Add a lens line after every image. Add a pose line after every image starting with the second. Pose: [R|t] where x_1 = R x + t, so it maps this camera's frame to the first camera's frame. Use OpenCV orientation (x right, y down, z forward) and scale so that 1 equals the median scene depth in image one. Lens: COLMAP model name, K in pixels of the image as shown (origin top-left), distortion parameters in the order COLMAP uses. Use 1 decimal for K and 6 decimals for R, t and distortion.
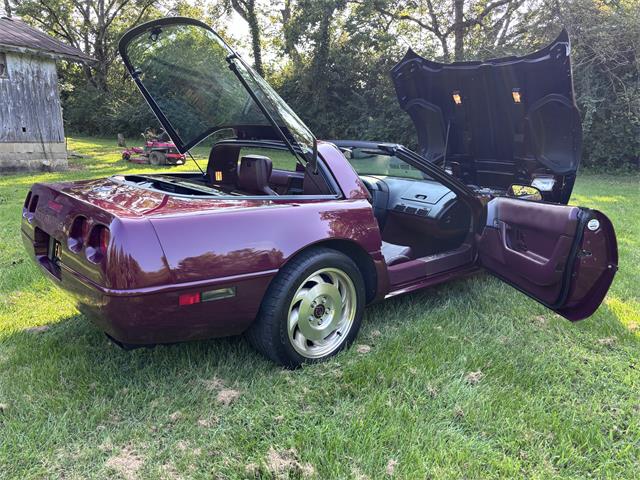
lens RADIAL K [[489.8, 0, 318.2], [0, 489.8, 239.0], [0, 0, 1]] dist [0.032943, -0.029154]
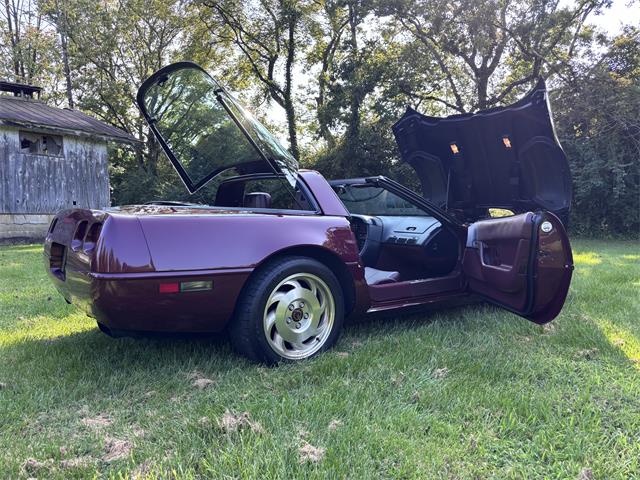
lens RADIAL K [[489.8, 0, 321.7], [0, 489.8, 241.6], [0, 0, 1]] dist [0.032943, -0.029154]
pose [[0.996944, -0.014568, -0.076749, 0.102835], [0.002203, 0.987311, -0.158786, 0.116273], [0.078088, 0.158132, 0.984325, -0.057664]]
